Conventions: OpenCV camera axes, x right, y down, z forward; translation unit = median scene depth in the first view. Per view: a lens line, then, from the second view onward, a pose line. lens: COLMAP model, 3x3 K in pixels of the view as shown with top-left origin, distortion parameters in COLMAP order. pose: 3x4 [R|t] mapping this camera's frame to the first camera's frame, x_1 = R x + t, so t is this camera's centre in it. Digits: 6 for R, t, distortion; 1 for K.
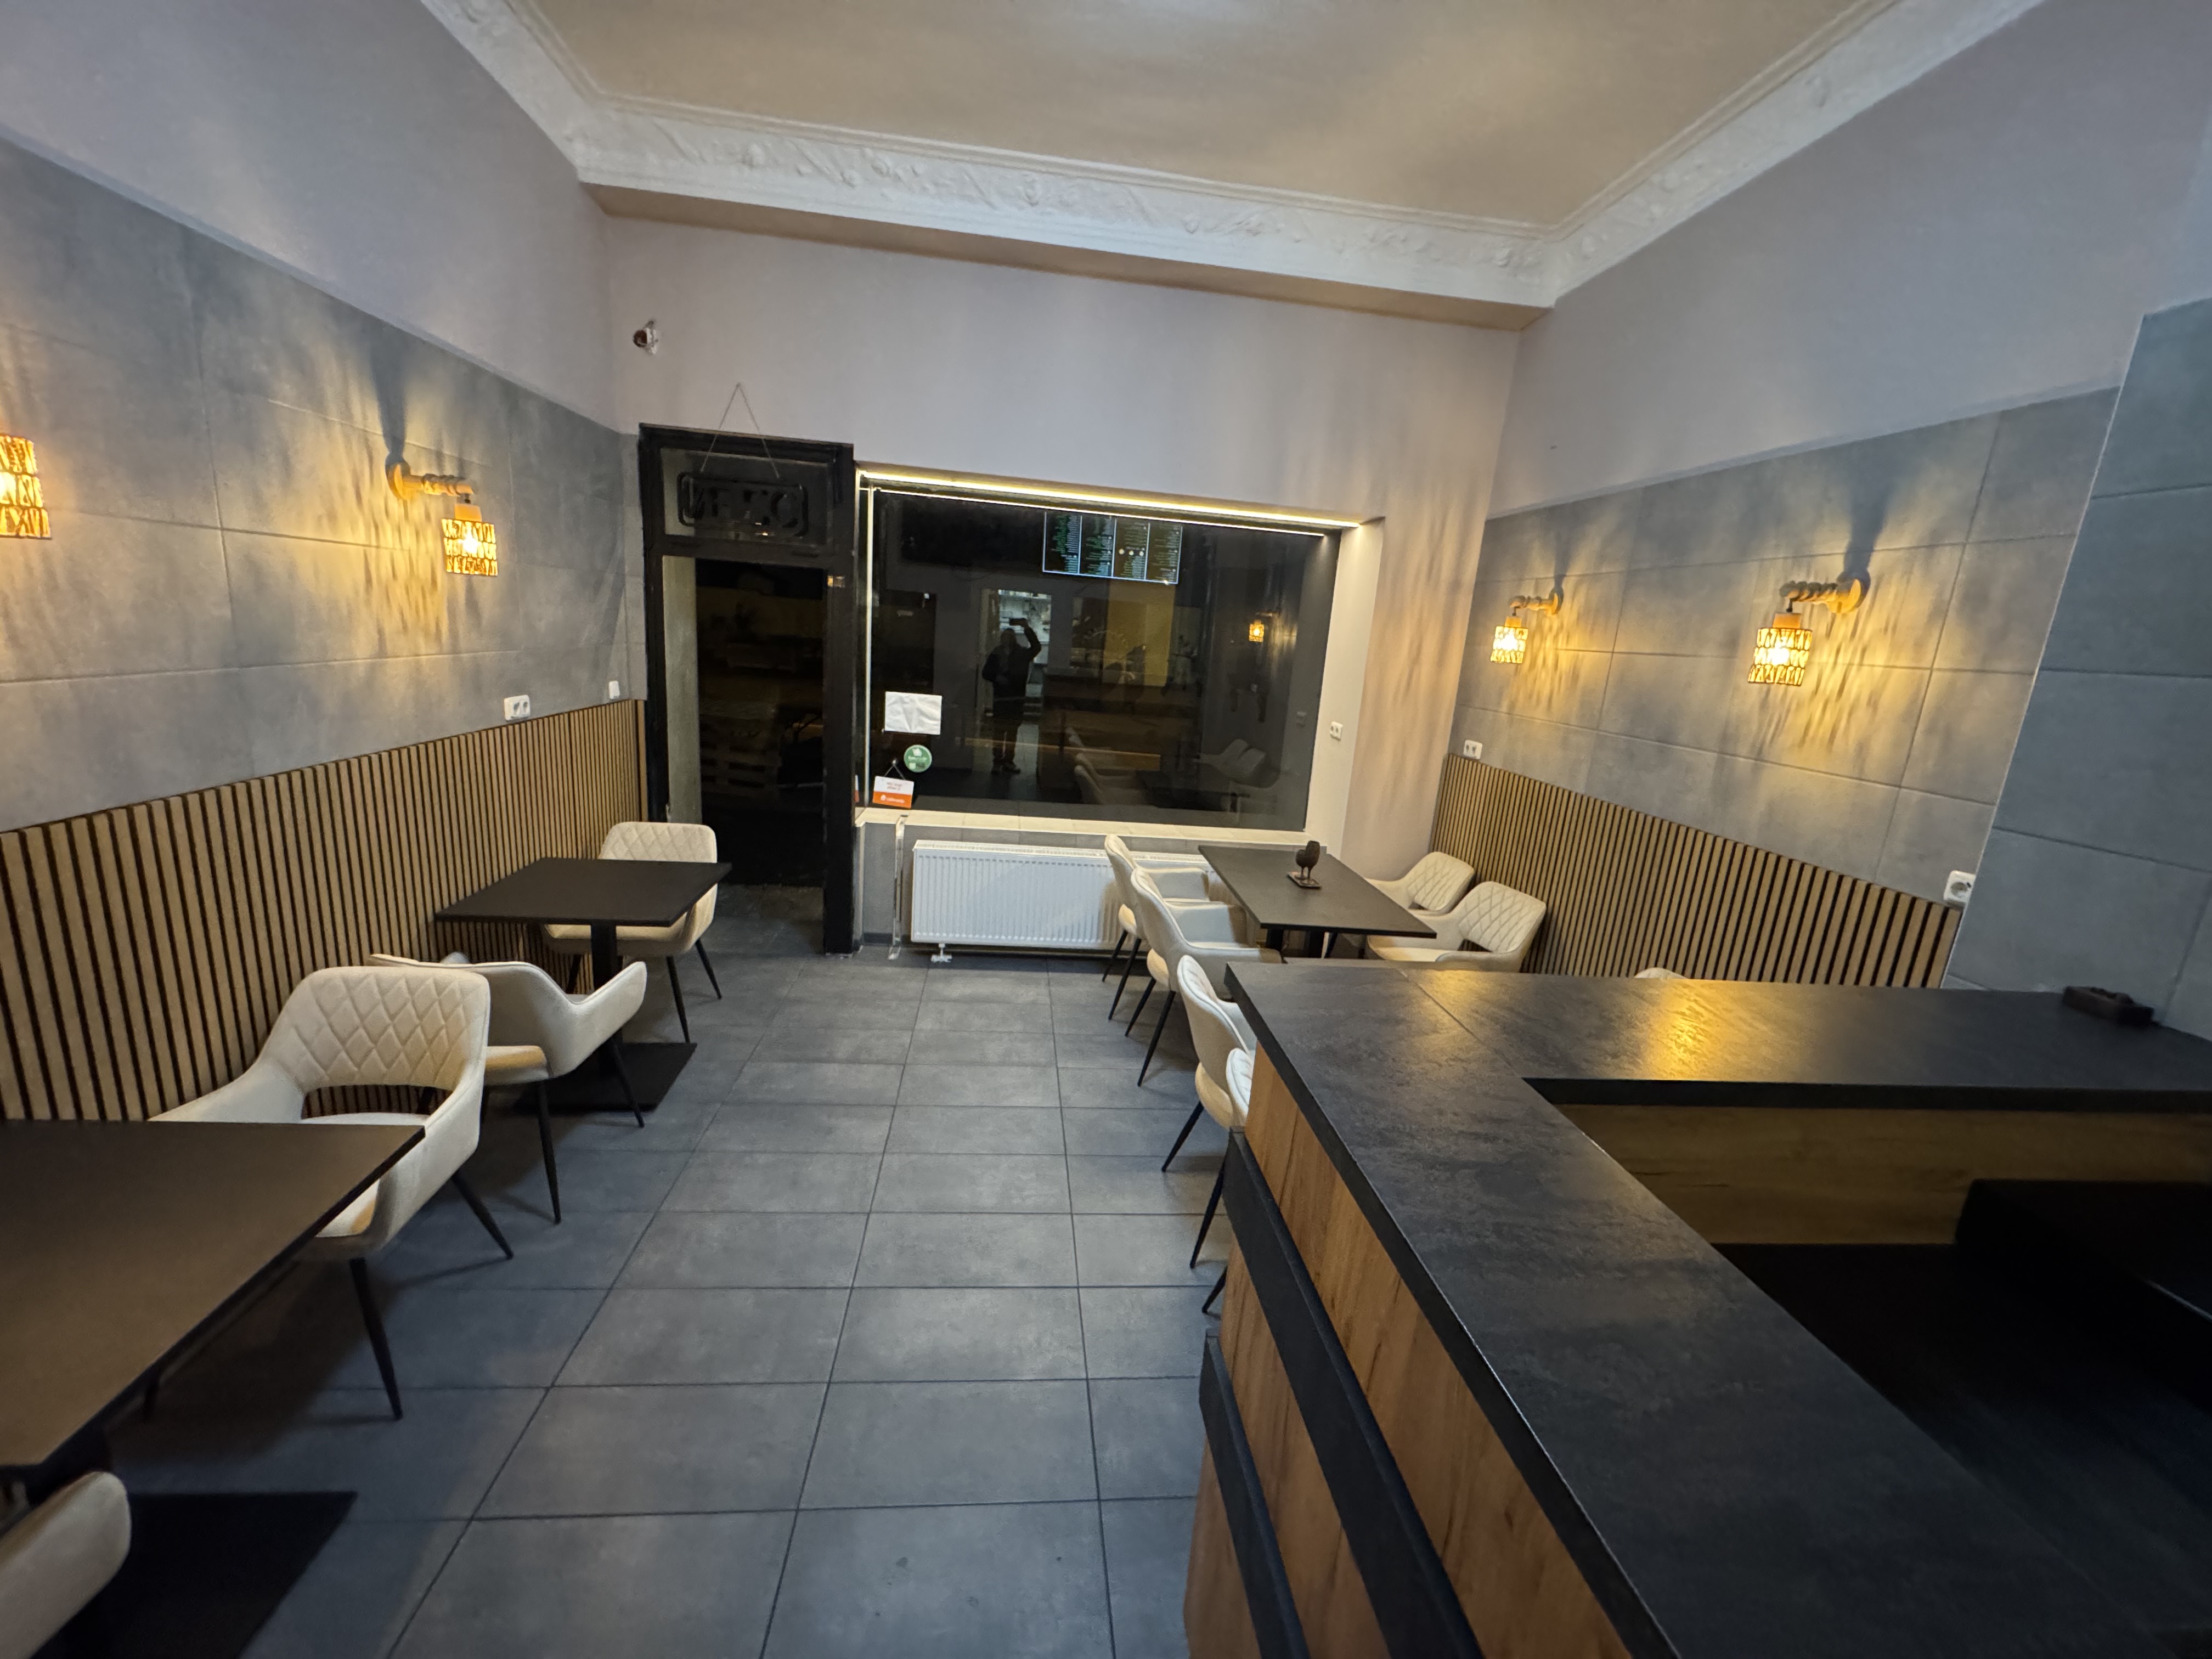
lens RADIAL K [[882.9, 0, 1100.1], [0, 882.9, 830.1], [0, 0, 1]] dist [-0.003392, -0.000114]
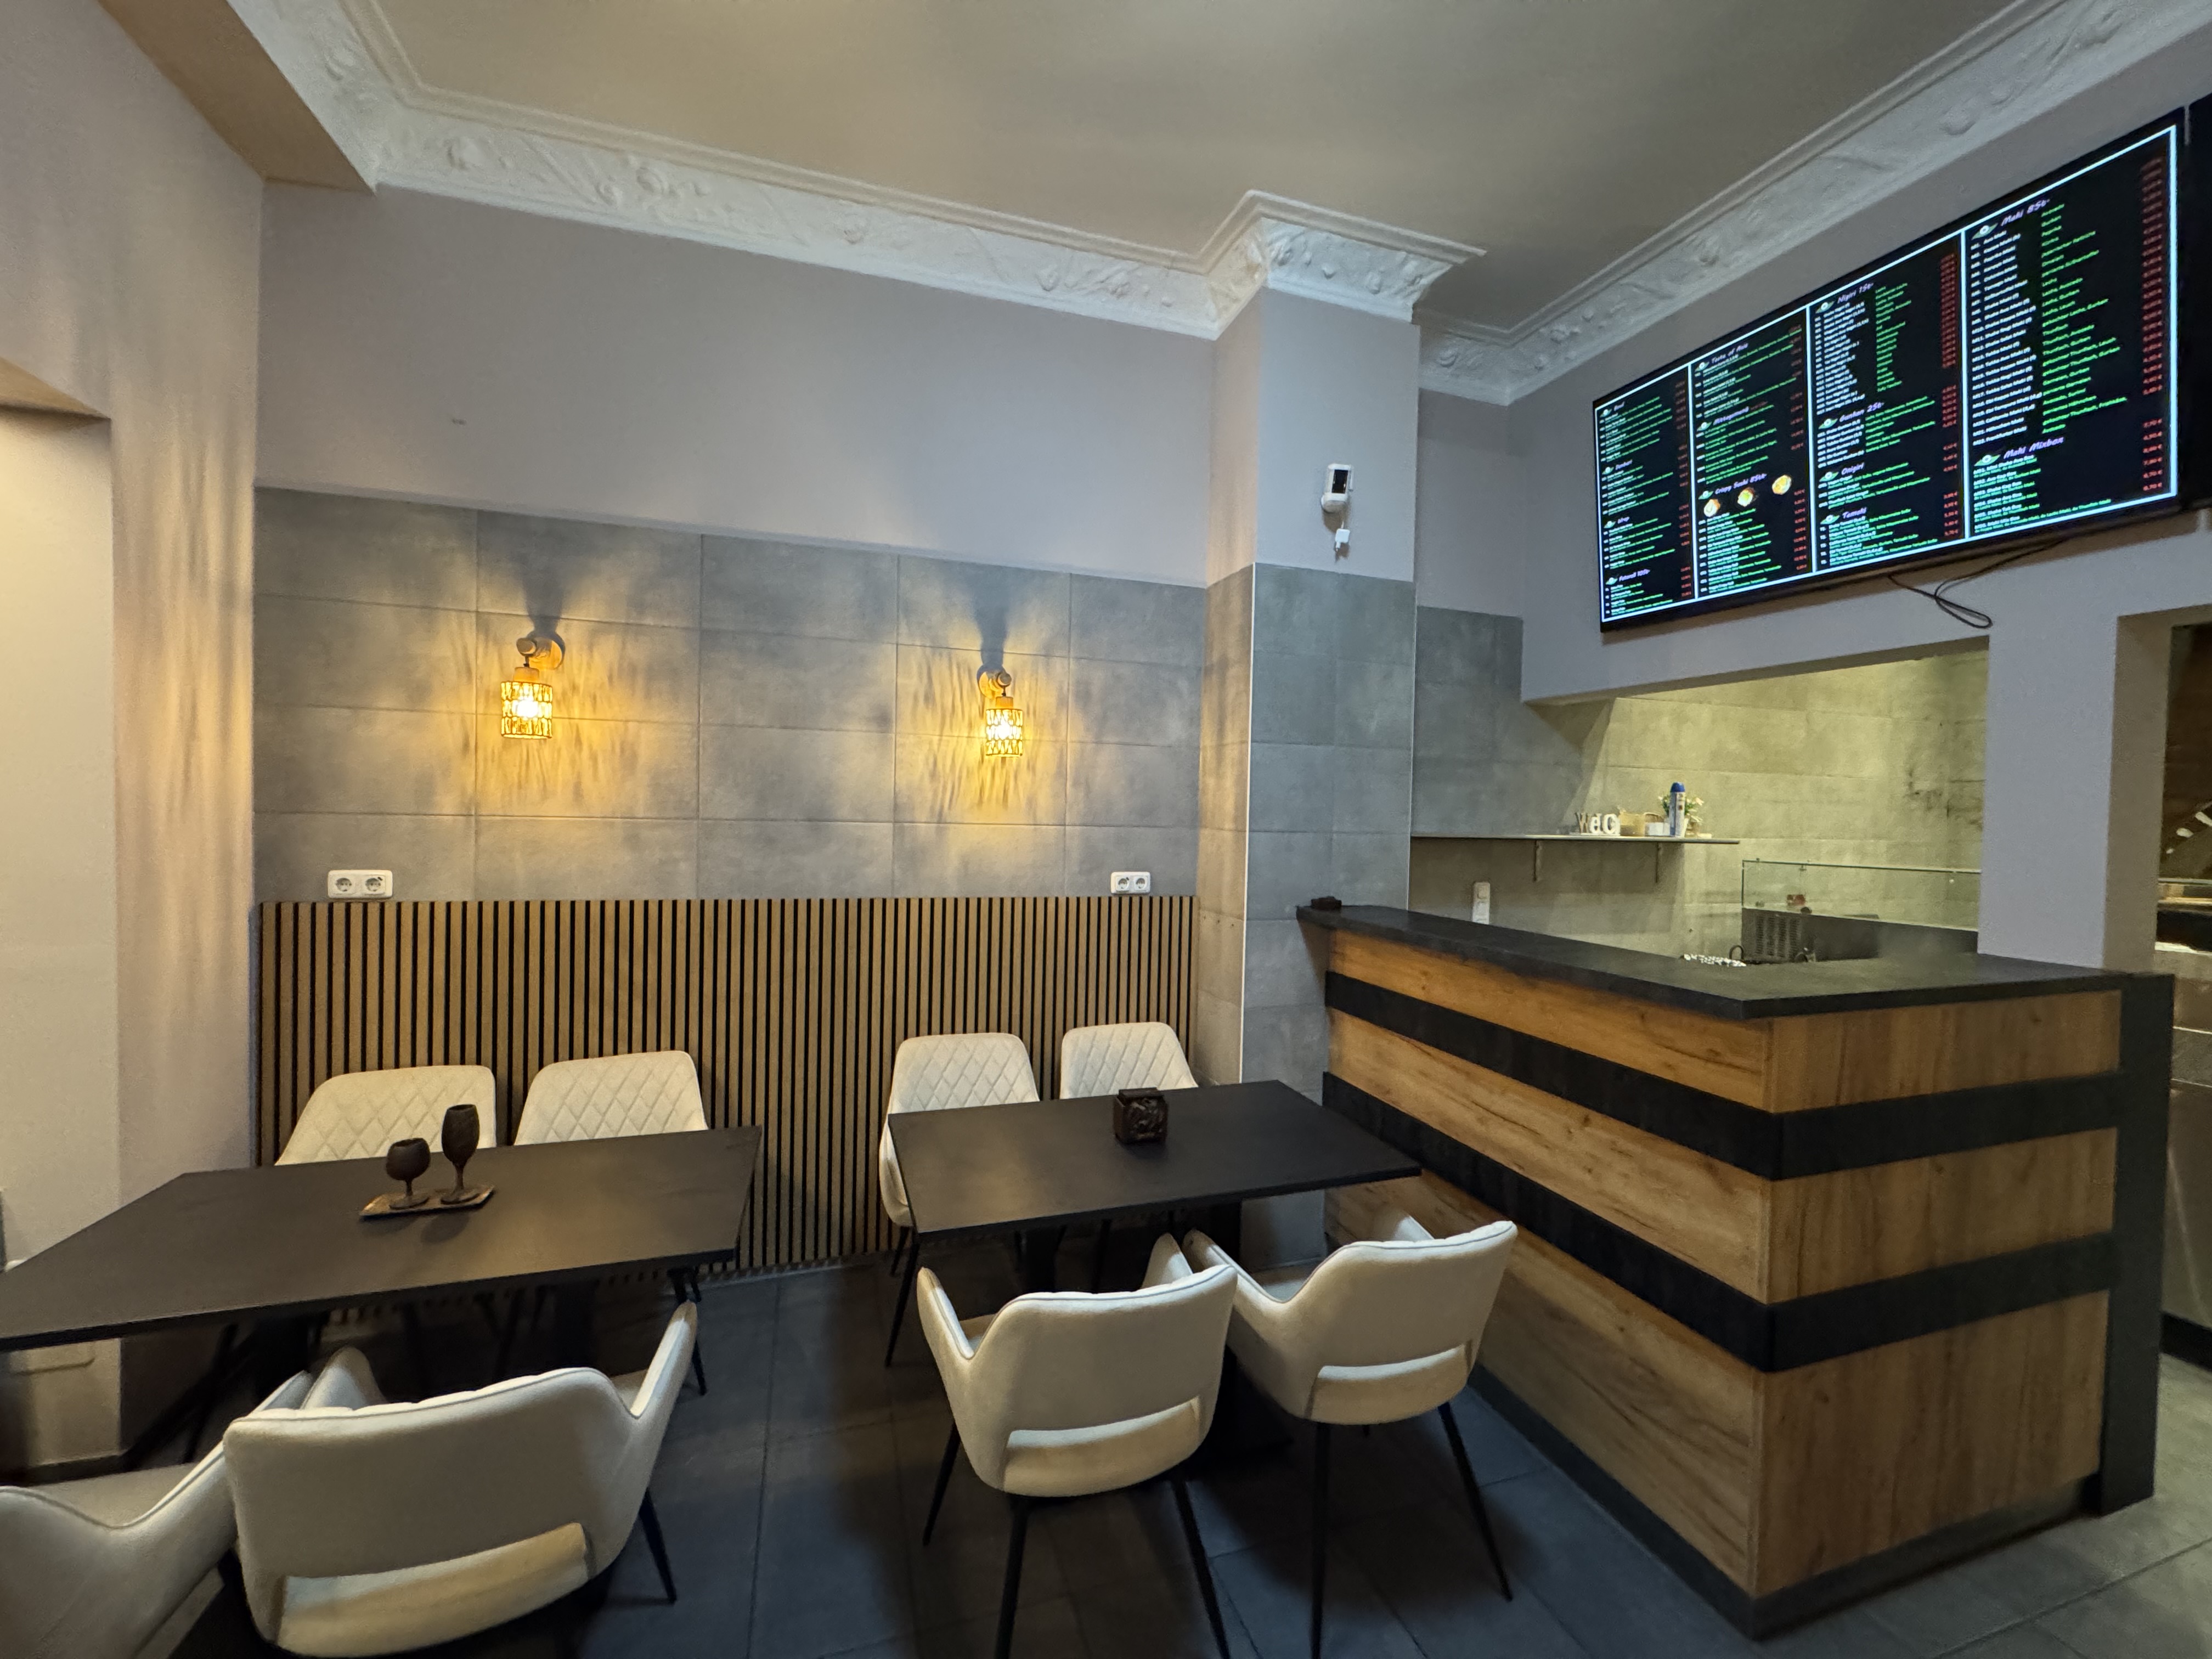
lens RADIAL K [[882.9, 0, 1103.8], [0, 882.9, 827.1], [0, 0, 1]] dist [-0.003392, -0.000114]
pose [[-0.213441, -0.107906, 0.970978, -0.384569], [0.177705, 0.973013, 0.147195, -0.198580], [-0.960658, 0.203965, -0.188506, 0.991749]]
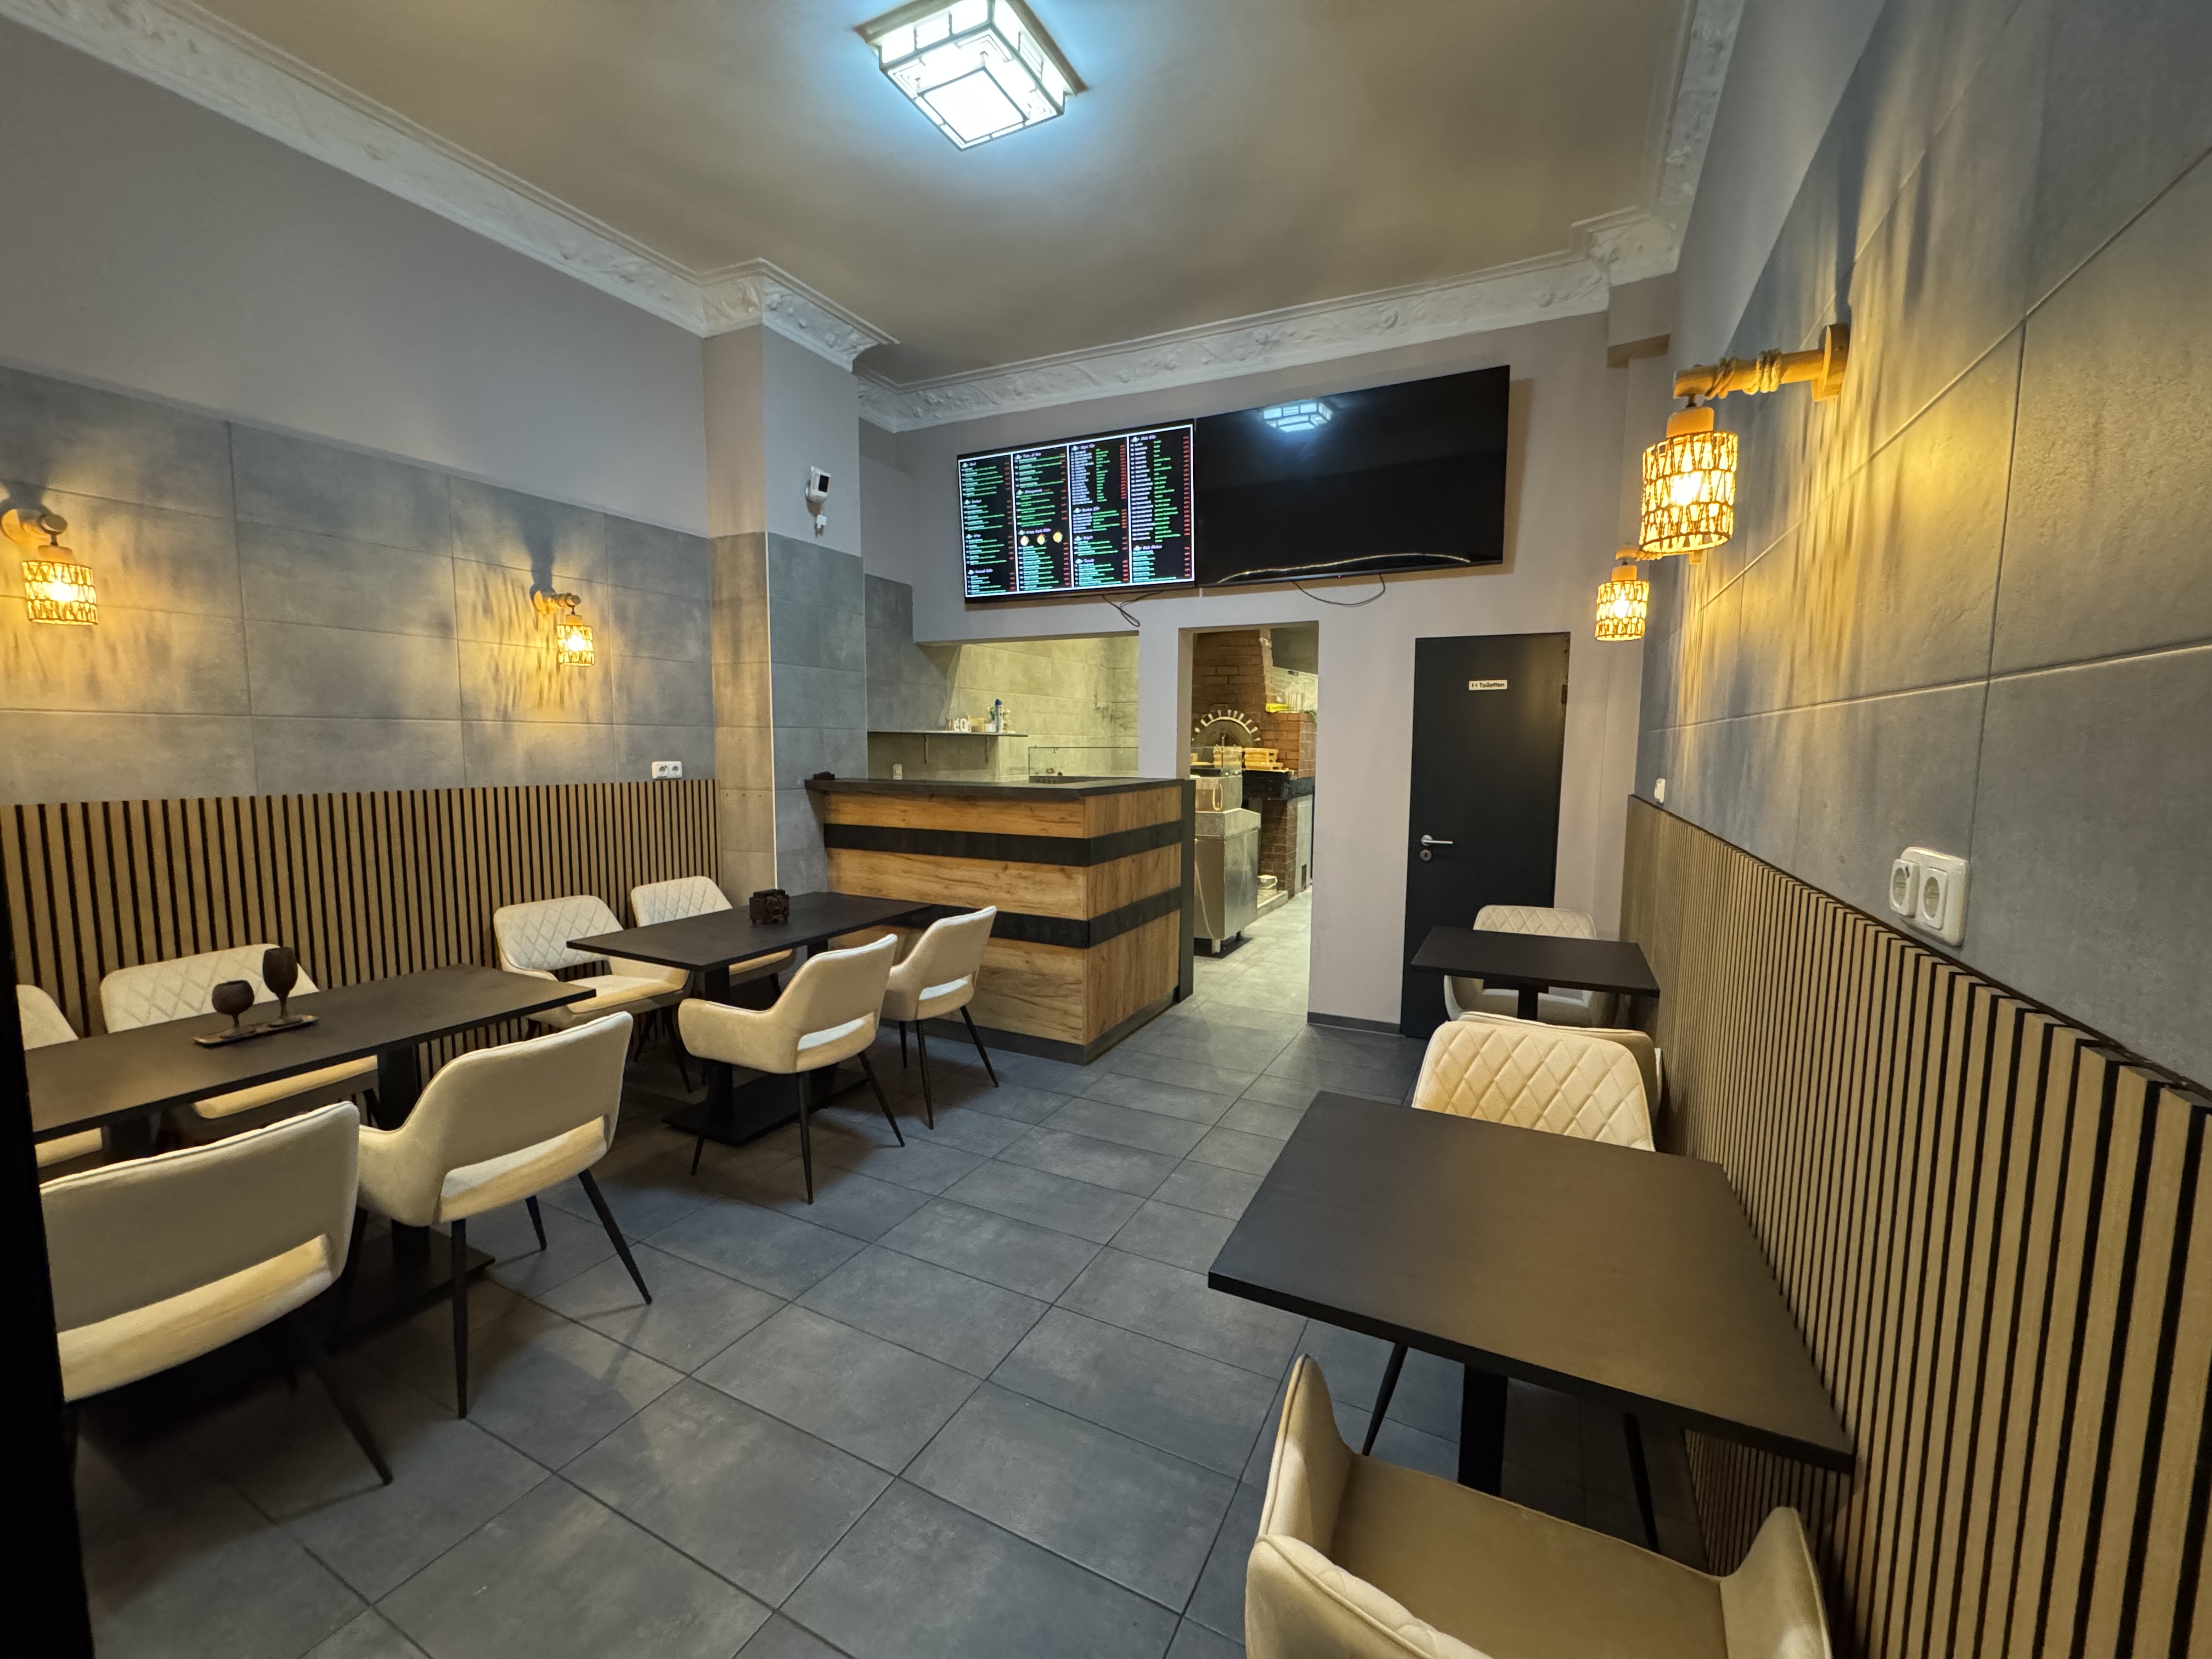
lens RADIAL K [[882.9, 0, 1117.1], [0, 882.9, 831.5], [0, 0, 1]] dist [-0.003392, -0.000114]
pose [[-0.845947, -0.142322, 0.513924, -0.679565], [0.040363, 0.943875, 0.327828, -0.306804], [-0.531737, 0.298068, -0.792724, 1.560407]]
